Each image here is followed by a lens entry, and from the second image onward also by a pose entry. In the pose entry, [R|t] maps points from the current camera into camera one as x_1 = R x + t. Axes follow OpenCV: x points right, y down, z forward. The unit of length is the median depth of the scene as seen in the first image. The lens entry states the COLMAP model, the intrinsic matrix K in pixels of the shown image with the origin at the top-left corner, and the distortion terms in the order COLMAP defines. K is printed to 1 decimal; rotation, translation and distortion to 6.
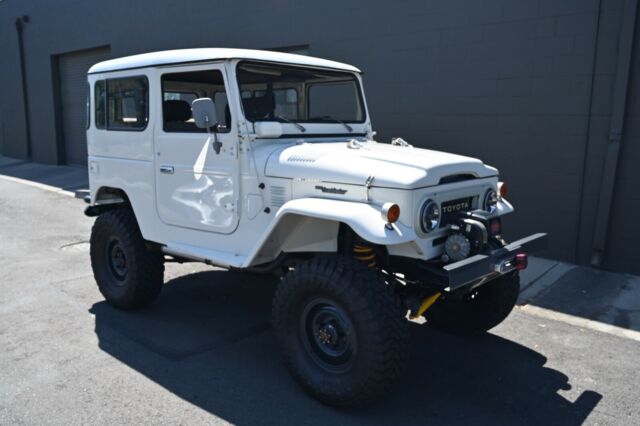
lens RADIAL K [[547.8, 0, 322.7], [0, 547.8, 207.7], [0, 0, 1]] dist [-0.028784, 0.010842]
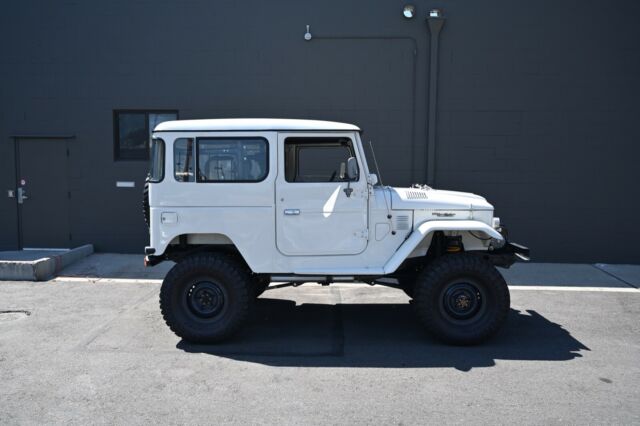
lens RADIAL K [[475.0, 0, 321.6], [0, 475.0, 208.7], [0, 0, 1]] dist [0.008704, 0.002928]
pose [[0.766040, -0.045626, 0.641171, -1.128407], [0.108552, 0.992334, -0.059078, -0.005677], [-0.633560, 0.114857, 0.765121, 0.142203]]
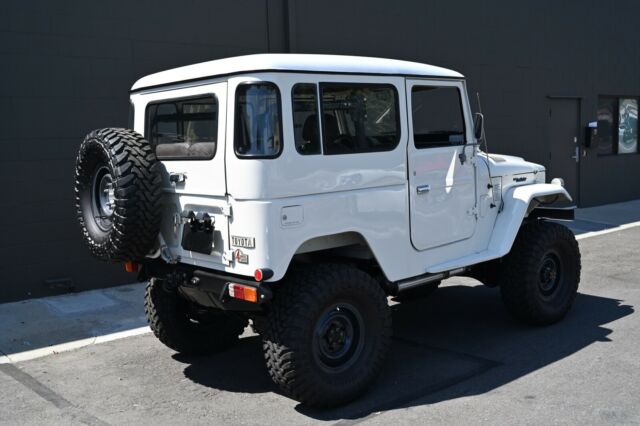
lens RADIAL K [[689.1, 0, 314.0], [0, 689.1, 215.0], [0, 0, 1]] dist [0.029545, 0.000000]
pose [[0.131830, -0.122291, 0.983700, -1.748985], [0.199096, 0.975406, 0.094578, -0.208920], [-0.971072, 0.183382, 0.152935, 1.216757]]
